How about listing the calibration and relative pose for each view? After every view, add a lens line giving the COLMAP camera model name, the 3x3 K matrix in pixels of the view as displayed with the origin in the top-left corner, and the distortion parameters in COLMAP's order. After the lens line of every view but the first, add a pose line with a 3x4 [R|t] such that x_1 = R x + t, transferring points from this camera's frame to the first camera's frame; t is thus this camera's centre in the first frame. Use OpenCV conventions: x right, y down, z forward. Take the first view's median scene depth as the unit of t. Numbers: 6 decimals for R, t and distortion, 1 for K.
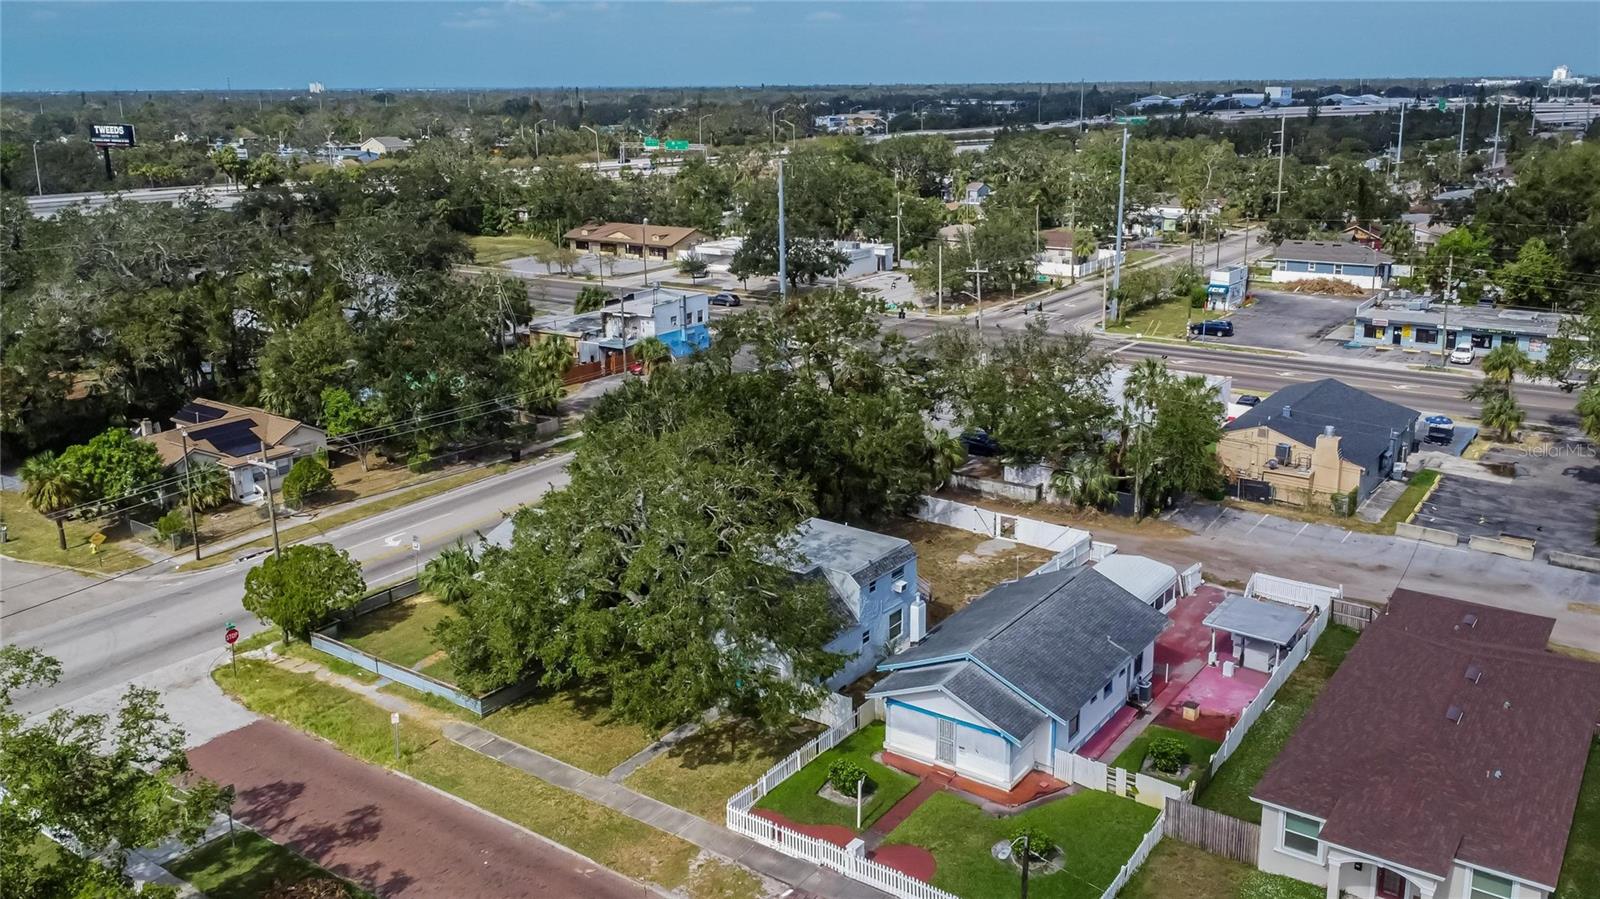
lens RADIAL K [[1248.1, 0, 858.4], [0, 1248.1, 450.5], [0, 0, 1]] dist [0.006656, 0.005997]
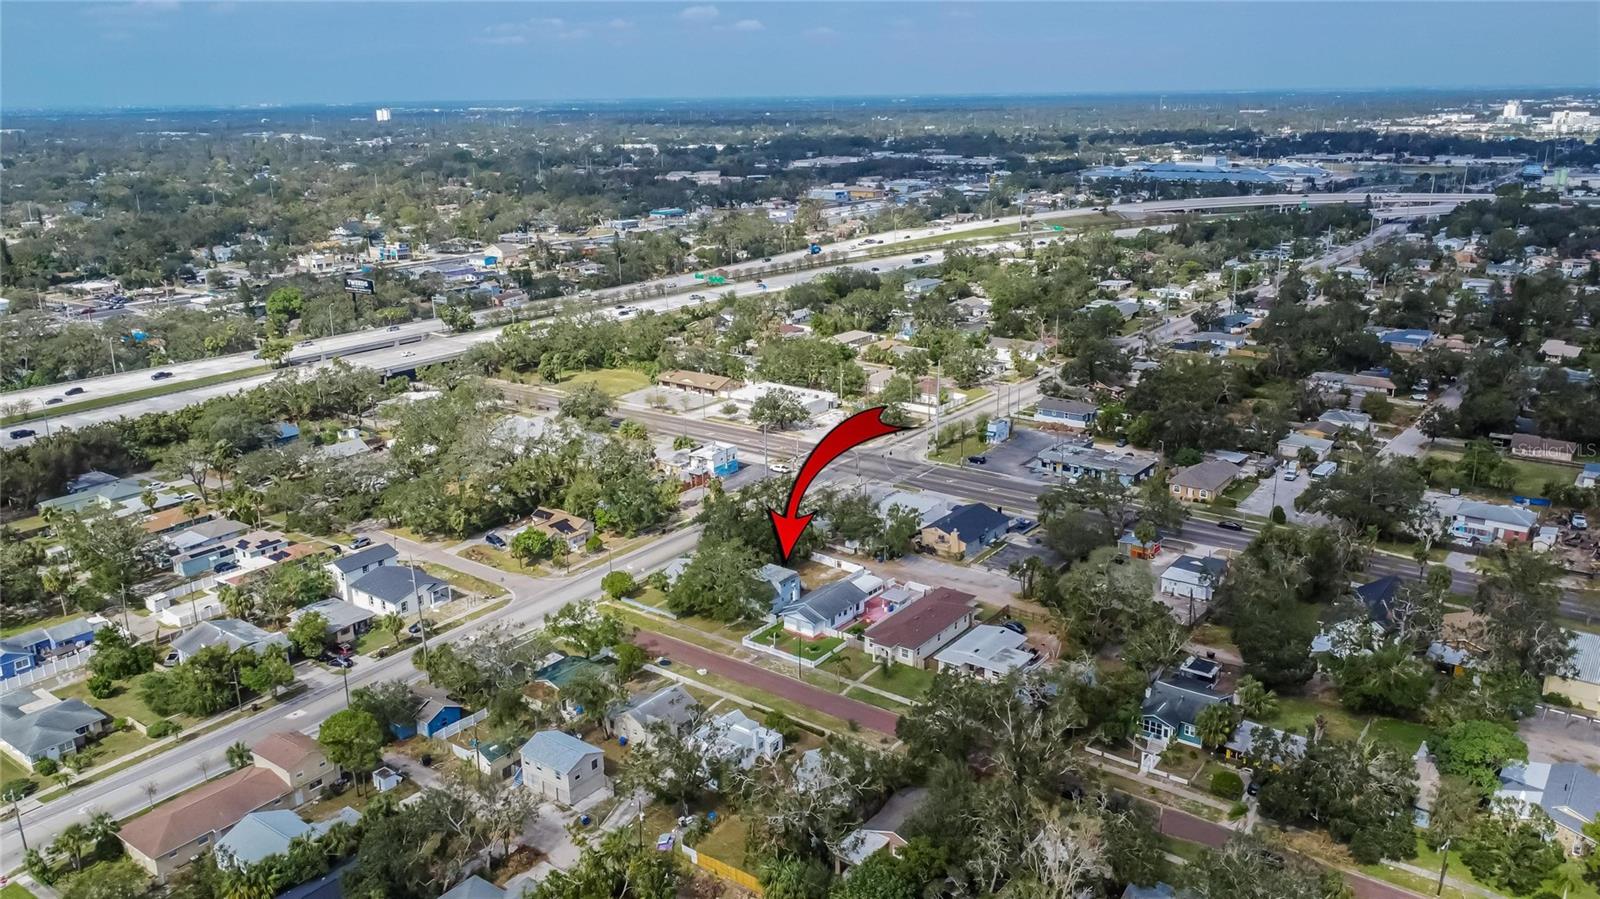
lens RADIAL K [[1248.1, 0, 858.4], [0, 1248.1, 450.5], [0, 0, 1]] dist [0.006656, 0.005997]
pose [[0.999763, 0.005849, -0.020992, 0.217016], [-0.005536, 0.999874, 0.014900, -0.241641], [0.021077, -0.014780, 0.999669, -1.869436]]
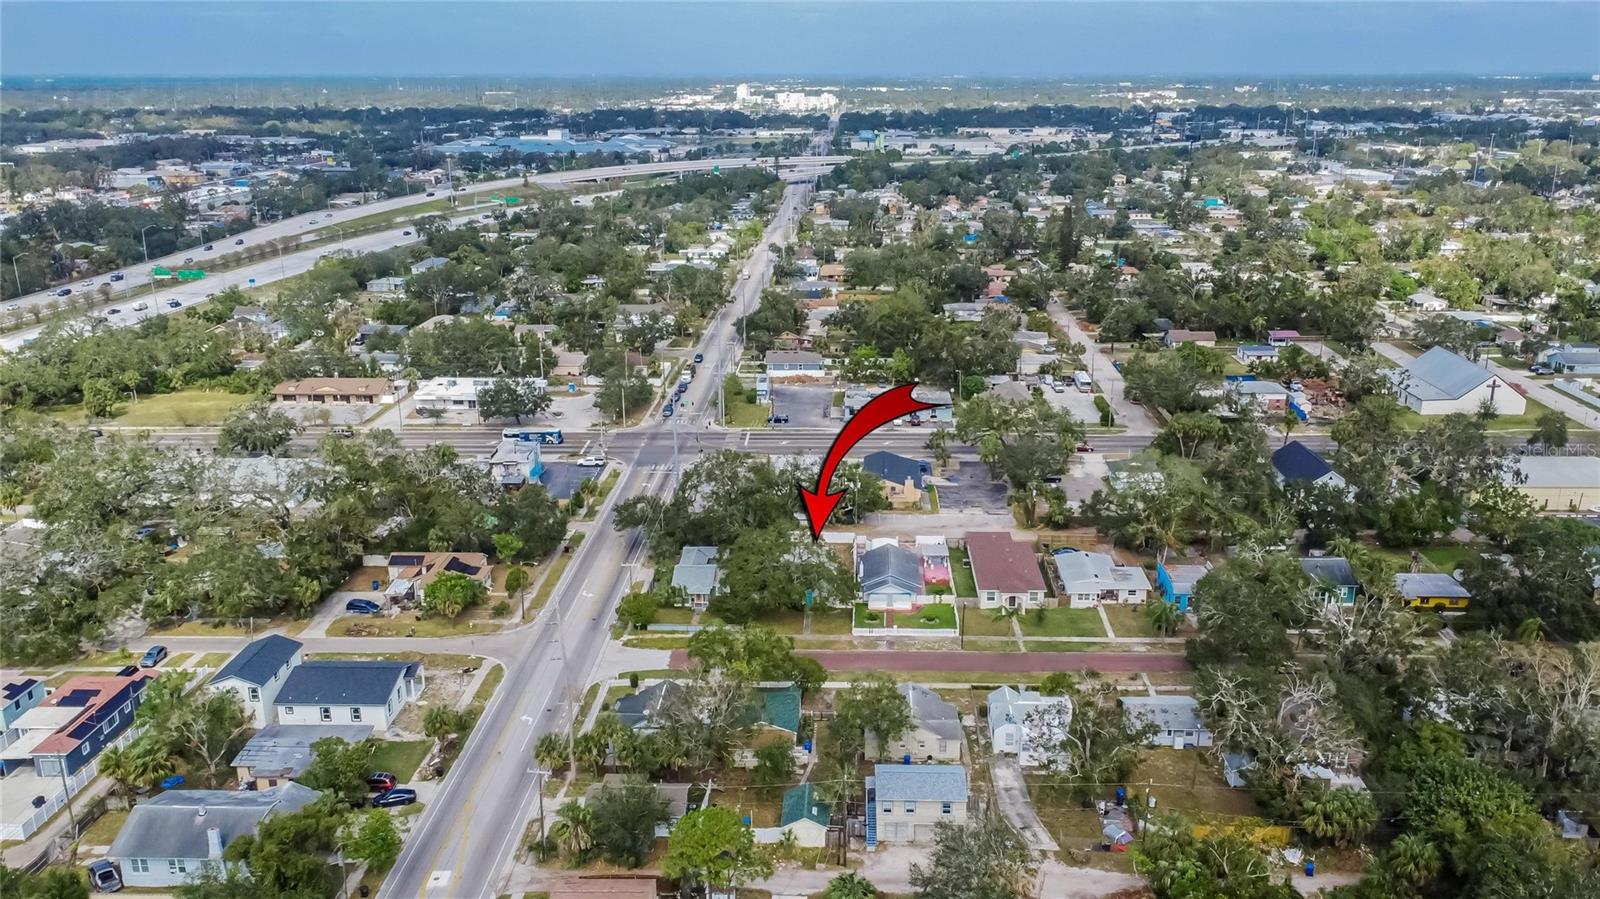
lens RADIAL K [[1286.6, 0, 854.1], [0, 1286.6, 446.7], [0, 0, 1]] dist [0.009919, 0.002259]
pose [[0.824759, -0.149697, 0.545311, -1.194656], [0.143975, 0.988134, 0.053504, -0.245098], [-0.546849, 0.034383, 0.836525, -1.214759]]
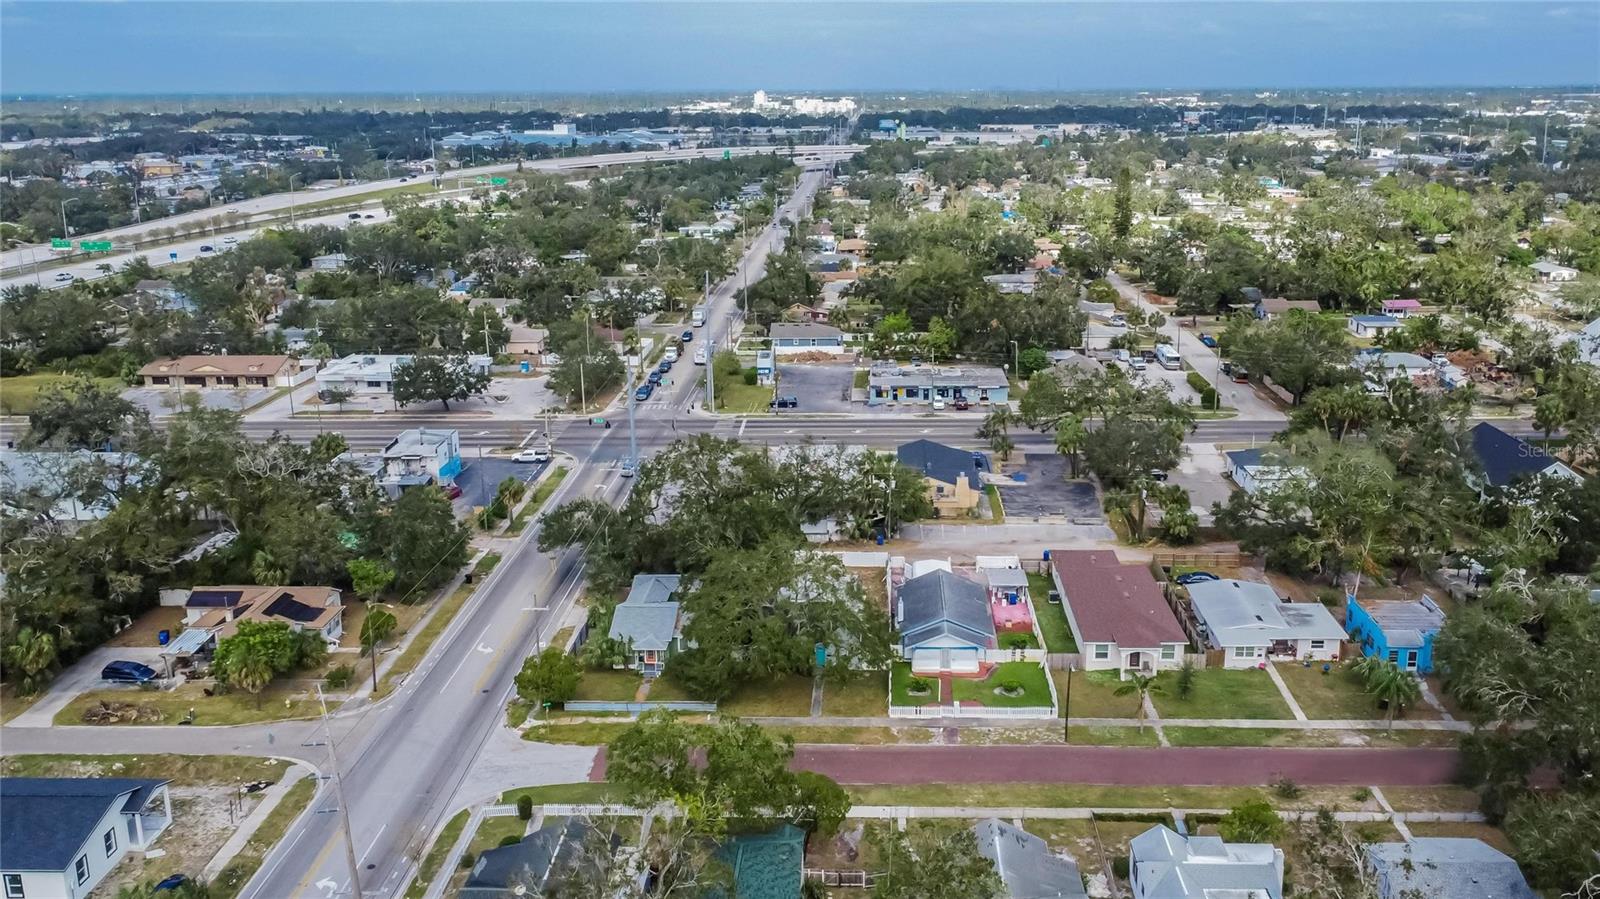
lens RADIAL K [[1248.1, 0, 858.4], [0, 1248.1, 450.5], [0, 0, 1]] dist [0.006656, 0.005997]
pose [[0.830523, -0.150732, 0.536201, -0.757813], [0.150268, 0.987626, 0.044883, -0.160531], [-0.536332, 0.043297, 0.842896, -0.502011]]
